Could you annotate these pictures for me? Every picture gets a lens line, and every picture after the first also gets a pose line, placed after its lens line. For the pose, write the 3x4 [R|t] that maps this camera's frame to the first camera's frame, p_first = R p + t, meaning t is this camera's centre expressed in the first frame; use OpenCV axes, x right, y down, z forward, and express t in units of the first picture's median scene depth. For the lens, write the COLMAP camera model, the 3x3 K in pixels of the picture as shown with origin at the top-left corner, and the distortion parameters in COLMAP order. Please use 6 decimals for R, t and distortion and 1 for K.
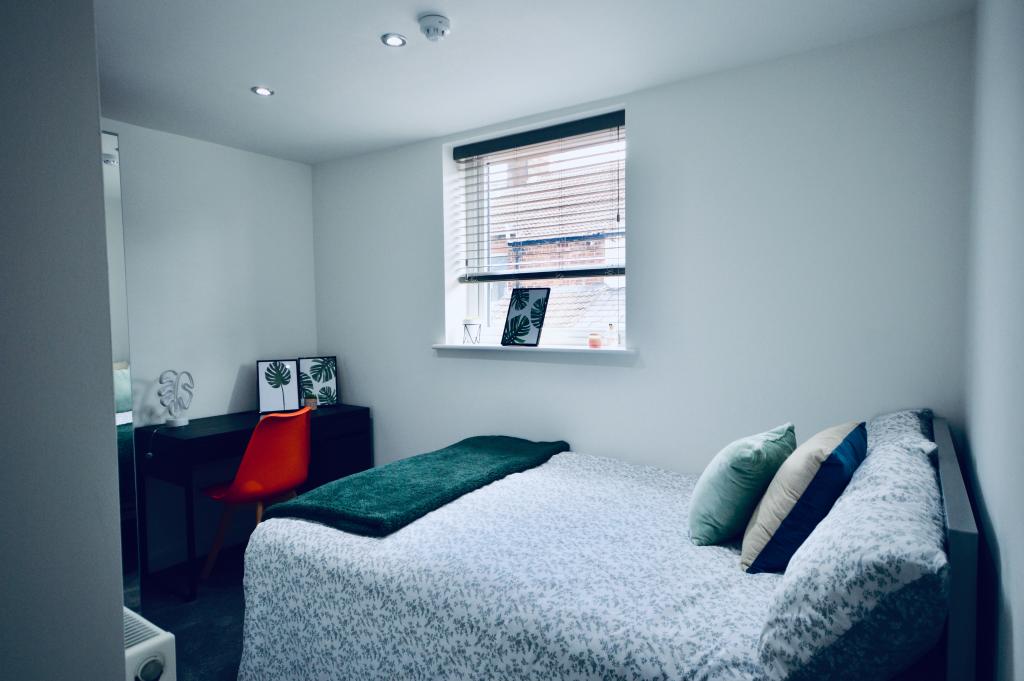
lens RADIAL K [[592.2, 0, 520.2], [0, 592.2, 340.6], [0, 0, 1]] dist [0.000603, 0.000188]
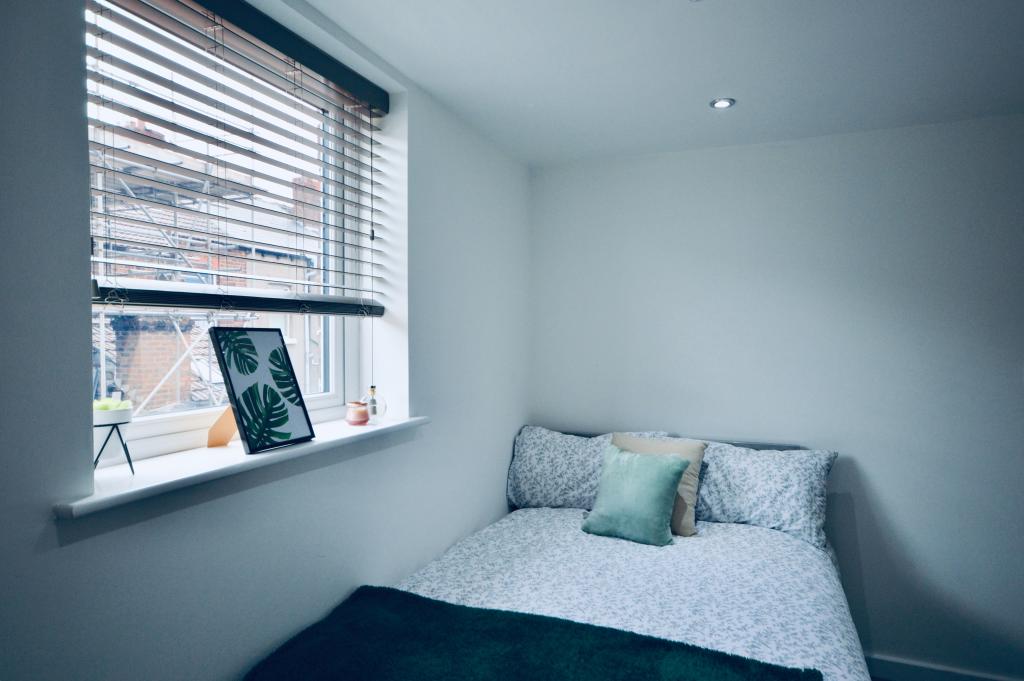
lens RADIAL K [[592.2, 0, 520.2], [0, 592.2, 340.6], [0, 0, 1]] dist [0.000603, 0.000188]
pose [[-0.203168, 0.010776, 0.979085, -0.515803], [0.055694, 0.998448, 0.000568, -0.067384], [-0.977559, 0.054645, -0.203453, 0.903885]]
